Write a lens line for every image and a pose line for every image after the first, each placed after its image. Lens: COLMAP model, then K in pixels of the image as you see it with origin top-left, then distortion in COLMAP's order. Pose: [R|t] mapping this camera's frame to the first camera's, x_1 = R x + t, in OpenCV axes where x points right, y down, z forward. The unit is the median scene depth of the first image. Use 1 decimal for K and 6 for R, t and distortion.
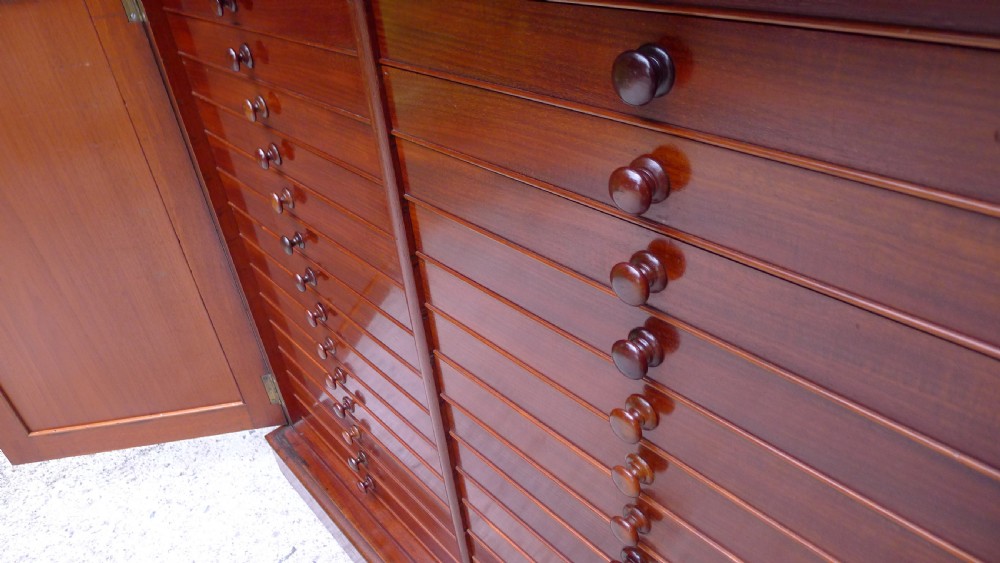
lens RADIAL K [[653.1, 0, 496.2], [0, 653.1, 278.2], [0, 0, 1]] dist [-0.059420, 0.014634]
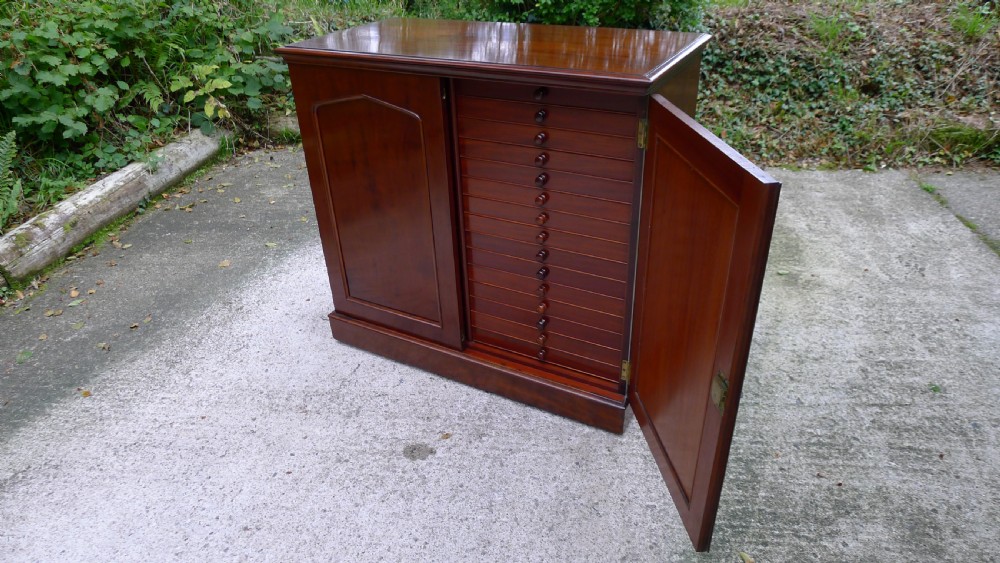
lens RADIAL K [[653.1, 0, 500.1], [0, 653.1, 282.5], [0, 0, 1]] dist [-0.059420, 0.014634]
pose [[0.941276, -0.119702, 0.315708, -0.712338], [0.139074, 0.989495, -0.039474, 0.440830], [-0.307667, 0.081063, 0.948035, -1.414415]]
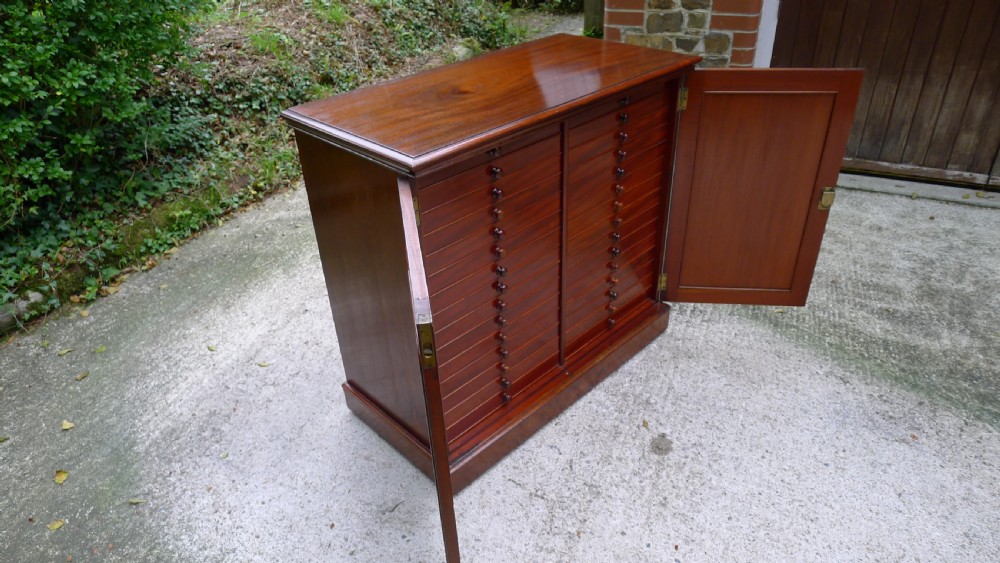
lens RADIAL K [[653.1, 0, 494.5], [0, 653.1, 281.8], [0, 0, 1]] dist [-0.059420, 0.014634]
pose [[-0.042084, -0.454744, 0.889627, -2.218081], [0.579970, 0.713921, 0.392366, -0.878420], [-0.813550, 0.532470, 0.233693, 0.518768]]
